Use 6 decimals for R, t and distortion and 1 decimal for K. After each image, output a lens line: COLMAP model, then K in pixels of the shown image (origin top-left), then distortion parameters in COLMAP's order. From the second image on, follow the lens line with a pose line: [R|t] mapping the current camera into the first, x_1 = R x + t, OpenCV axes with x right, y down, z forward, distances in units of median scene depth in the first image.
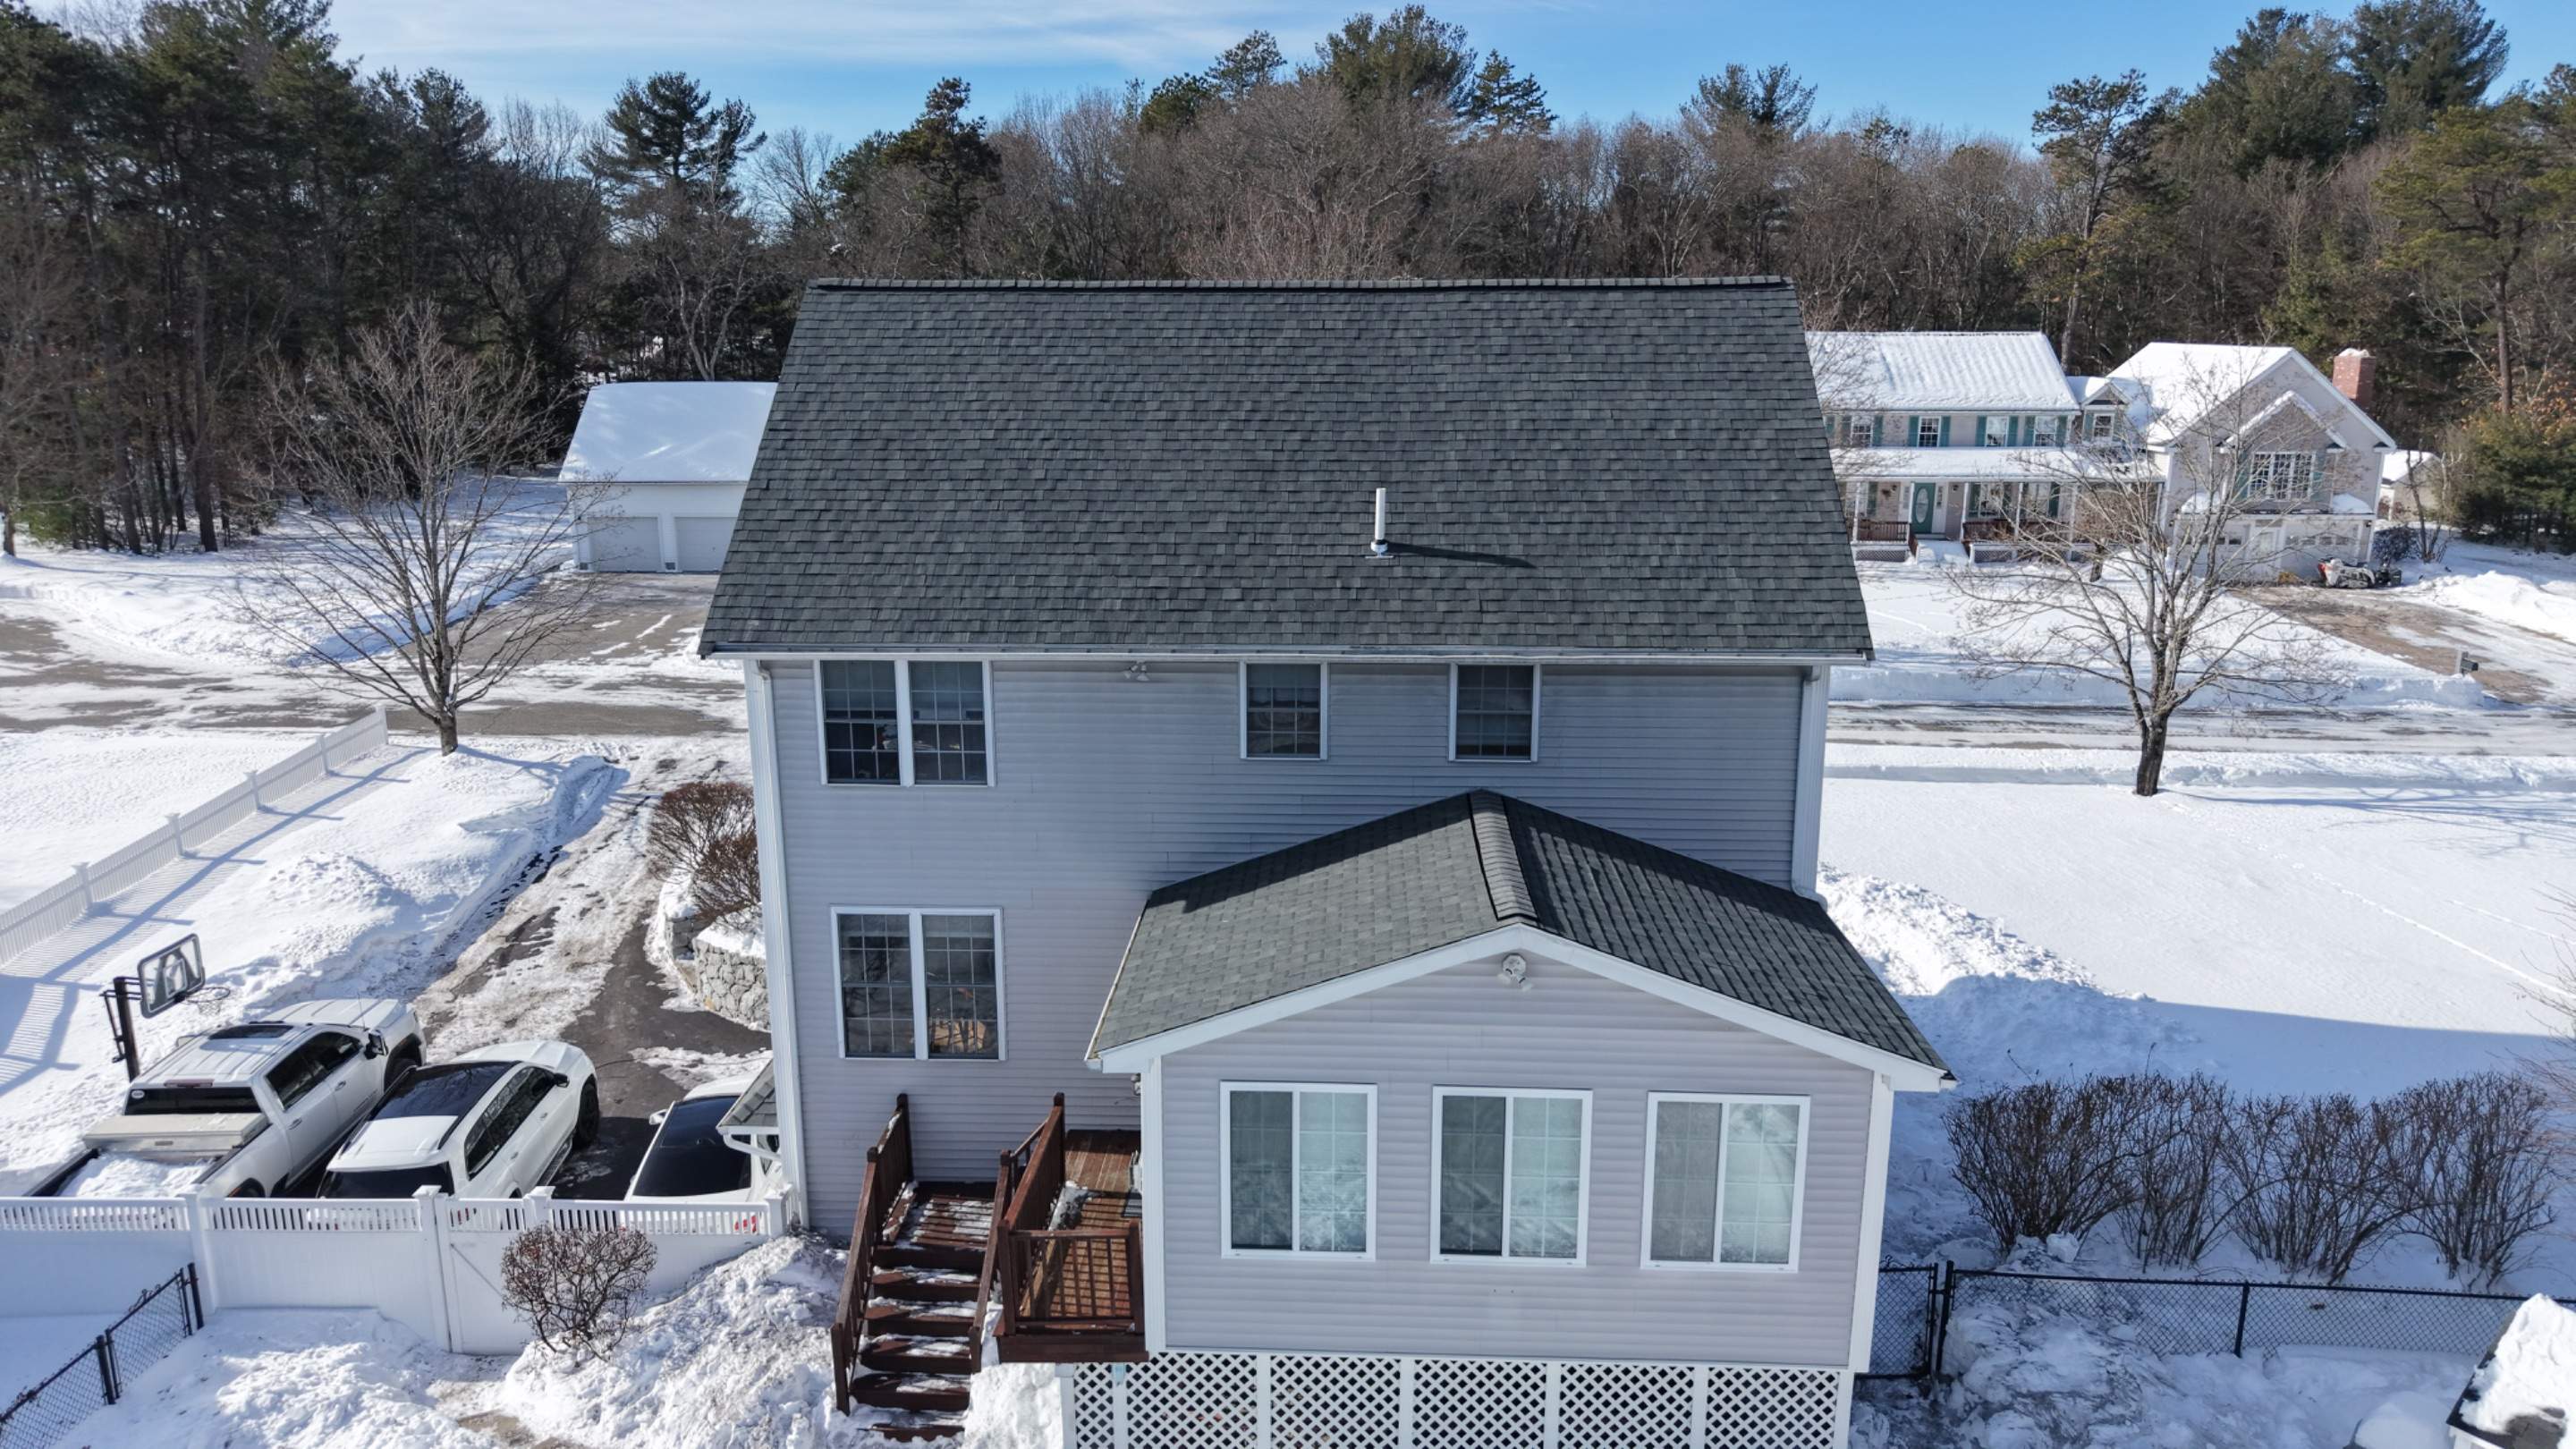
lens RADIAL K [[1726.1, 0, 1279.2], [0, 1726.1, 715.4], [0, 0, 1]] dist [0.005616, 0.000358]
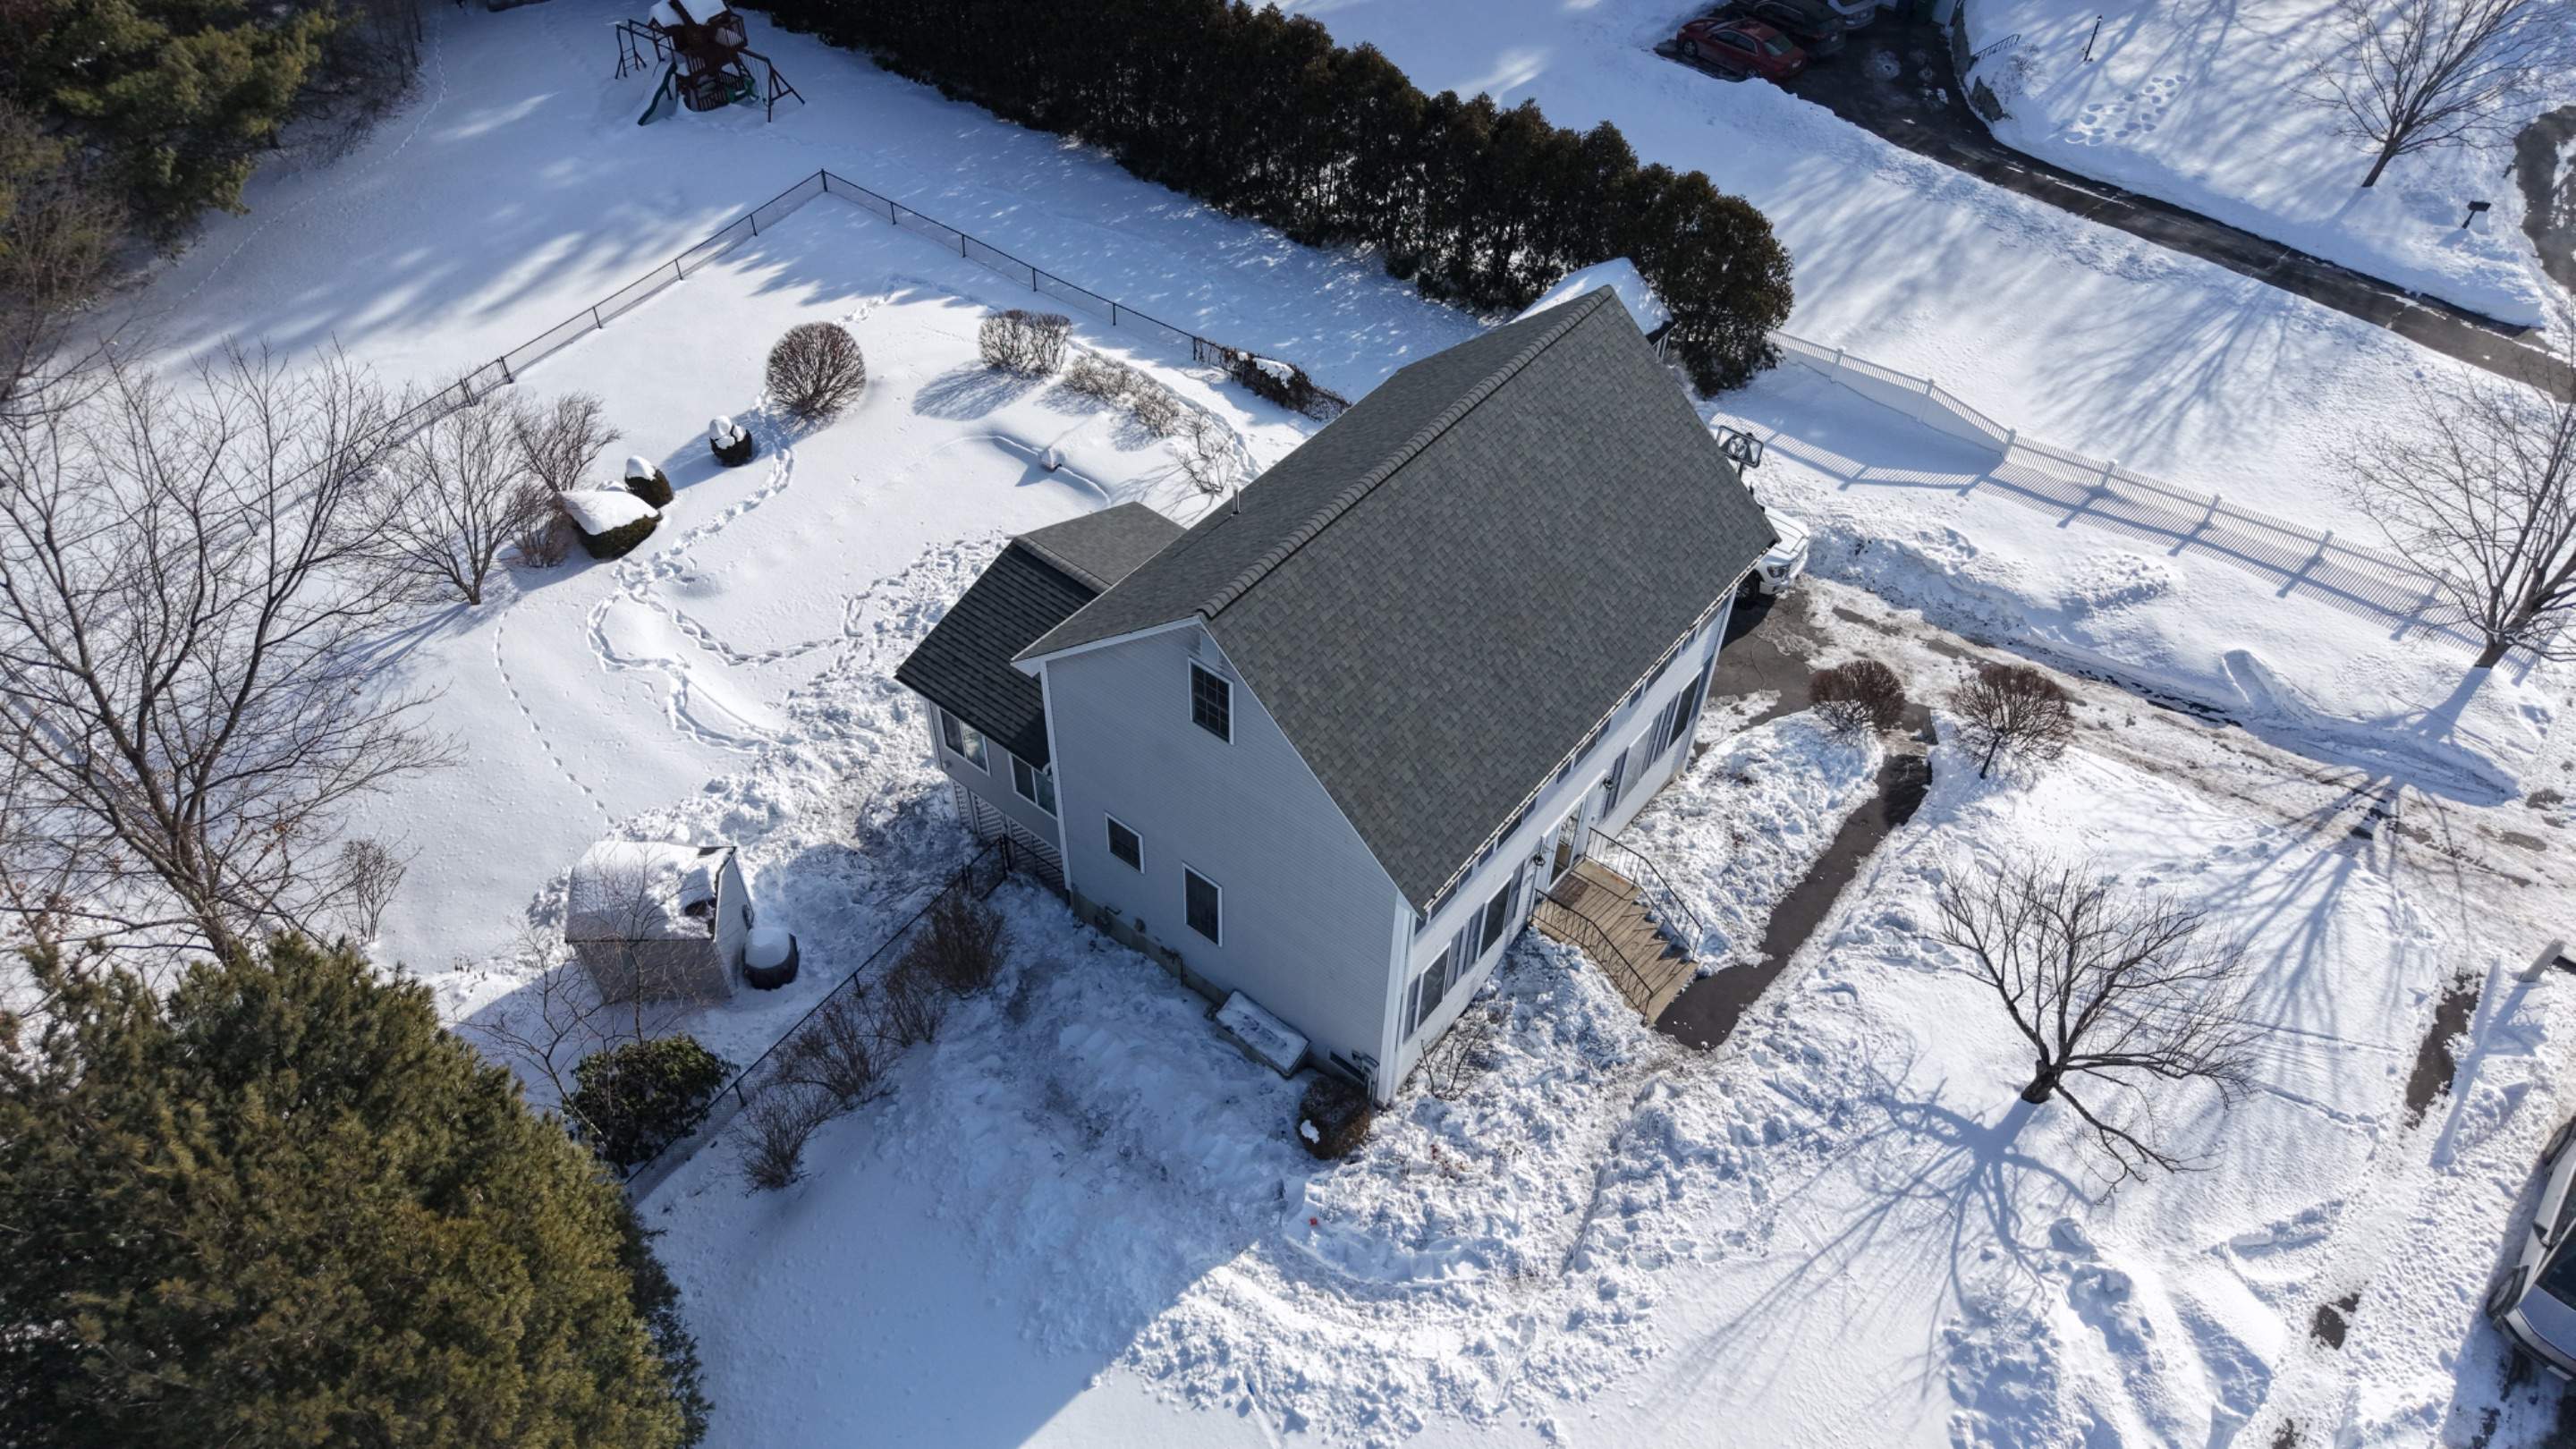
lens RADIAL K [[1726.2, 0, 1288.0], [0, 1726.2, 724.5], [0, 0, 1]] dist [0.012276, -0.002780]
pose [[-0.585297, 0.575069, -0.571597, 0.956014], [-0.200260, 0.580594, 0.789181, -1.133463], [0.785699, 0.576373, -0.224656, 1.299643]]
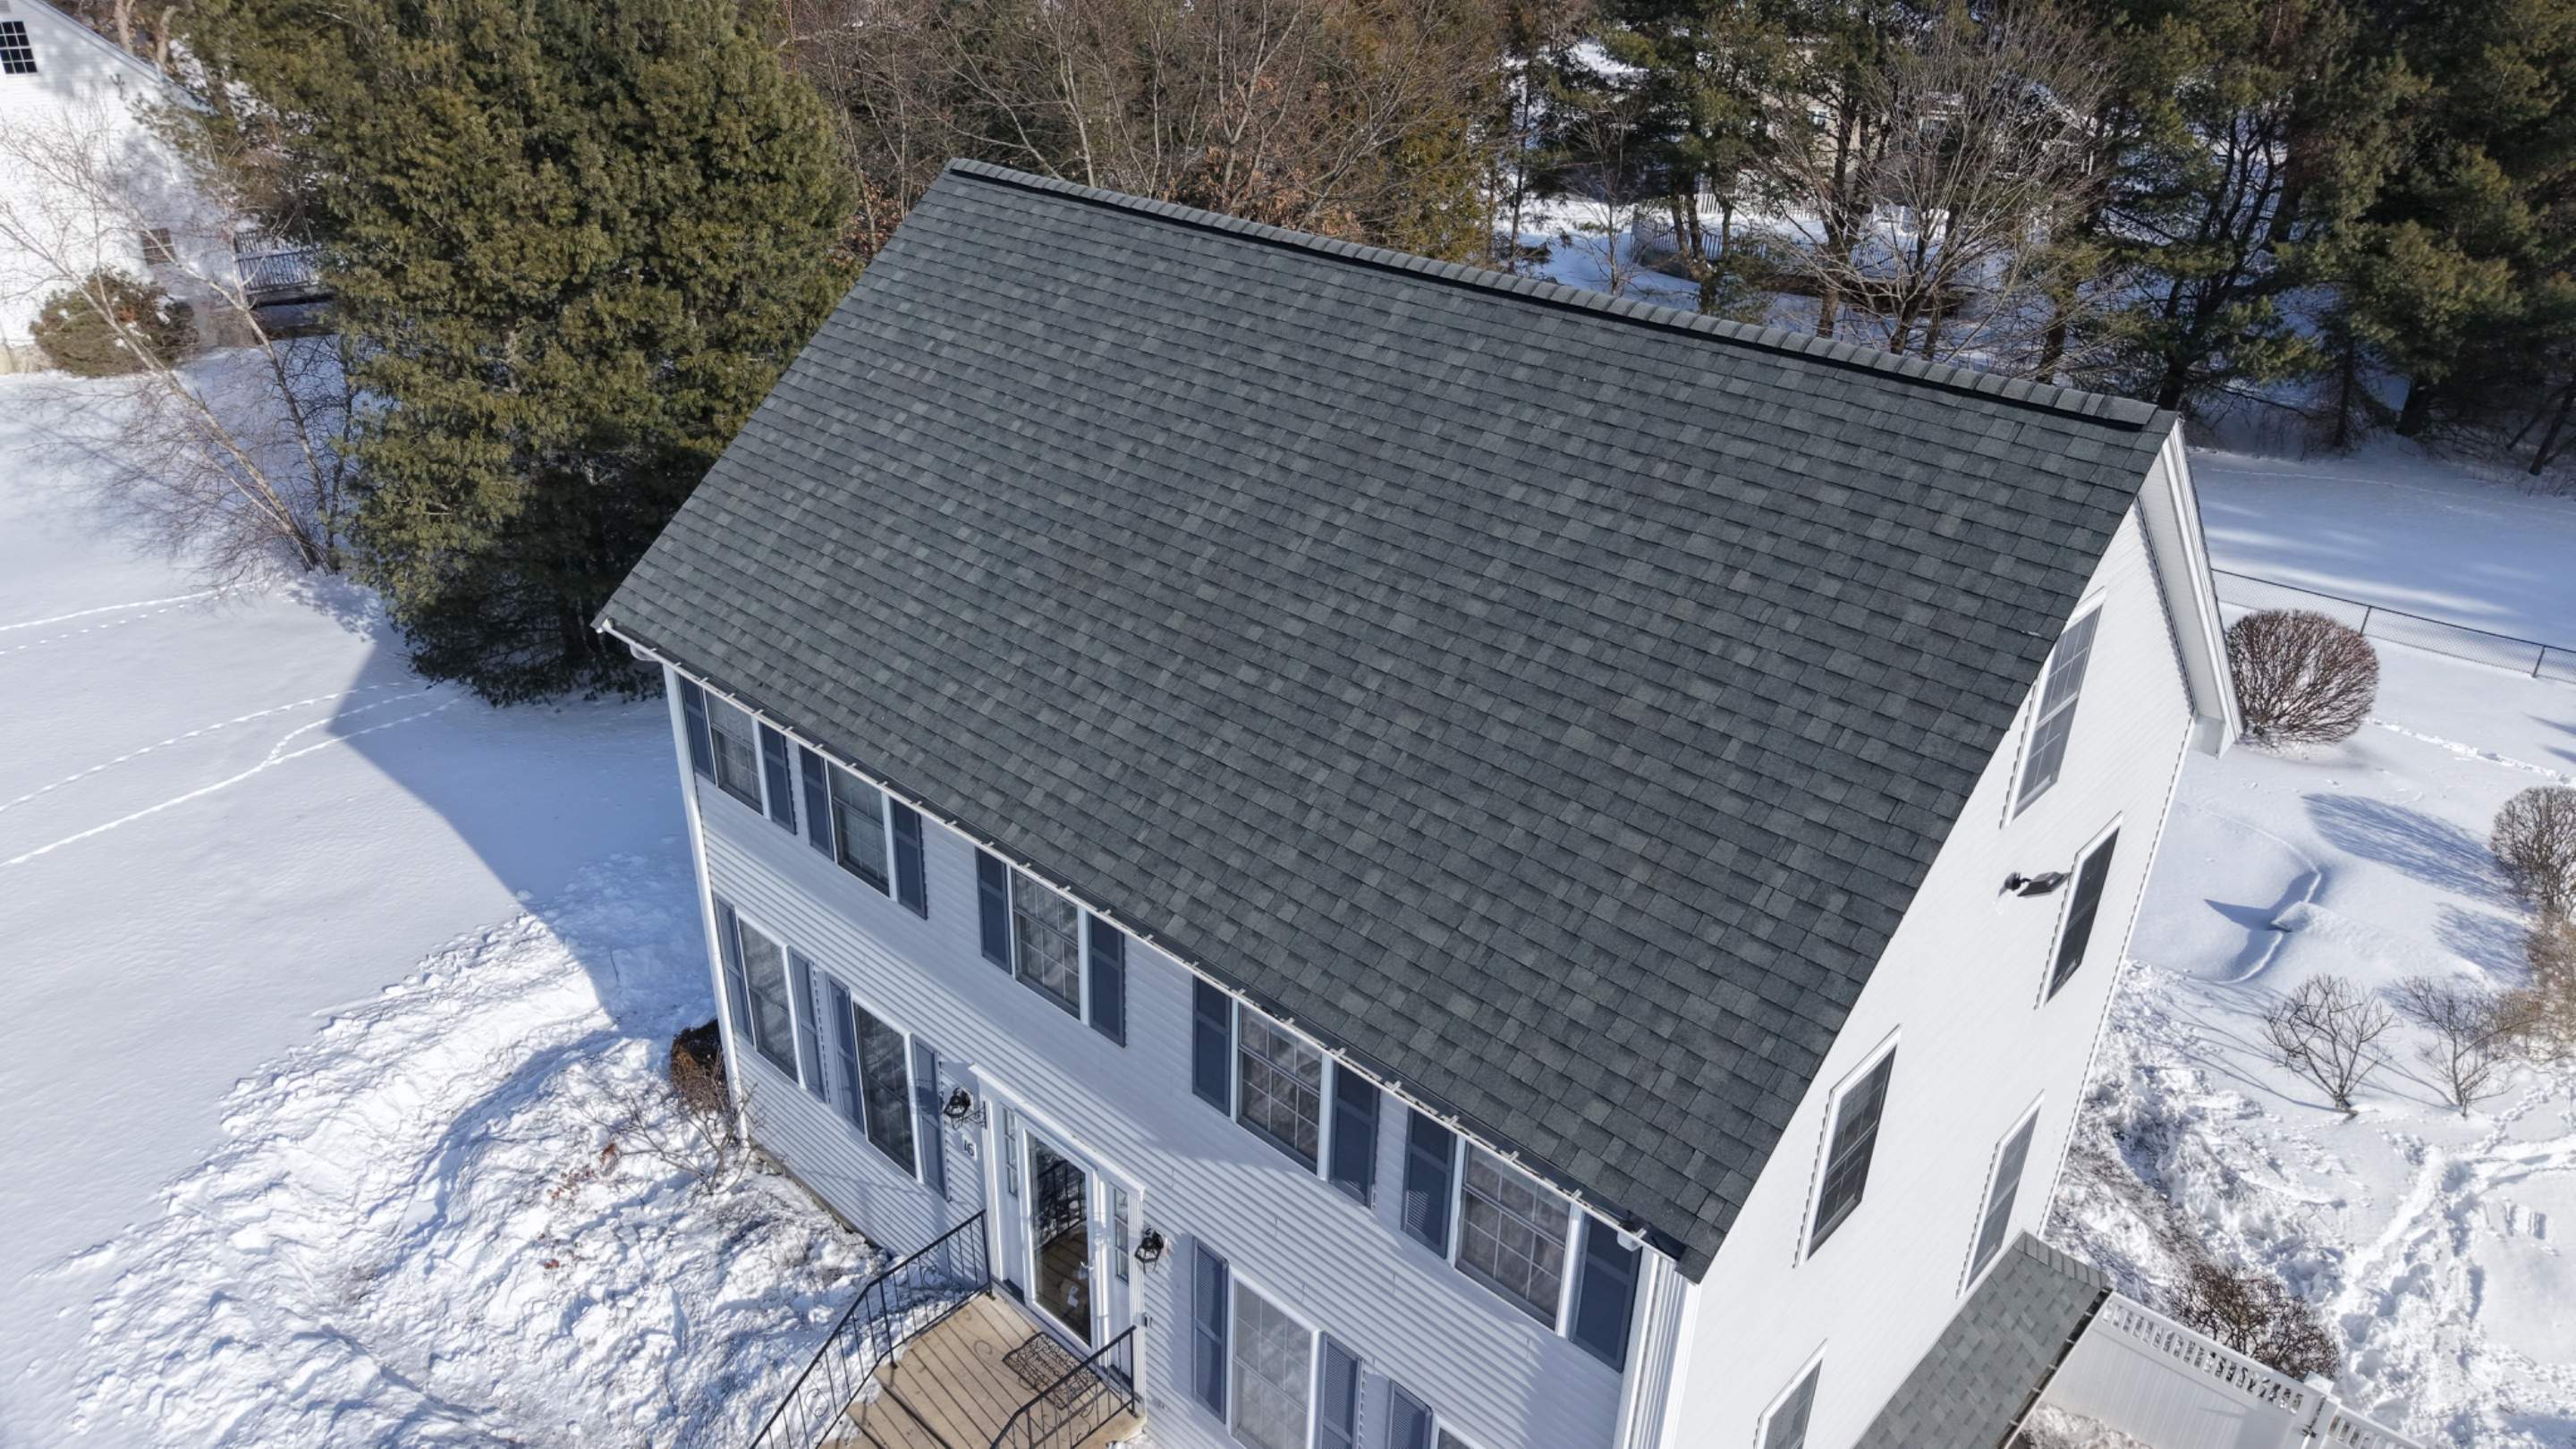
lens RADIAL K [[1731.1, 0, 1281.6], [0, 1731.1, 717.5], [0, 0, 1]] dist [0.008496, -0.006556]
pose [[-0.760591, -0.306776, 0.572180, -0.373671], [0.125183, 0.795483, 0.592905, -0.488734], [-0.637048, 0.522586, -0.566634, 1.436910]]
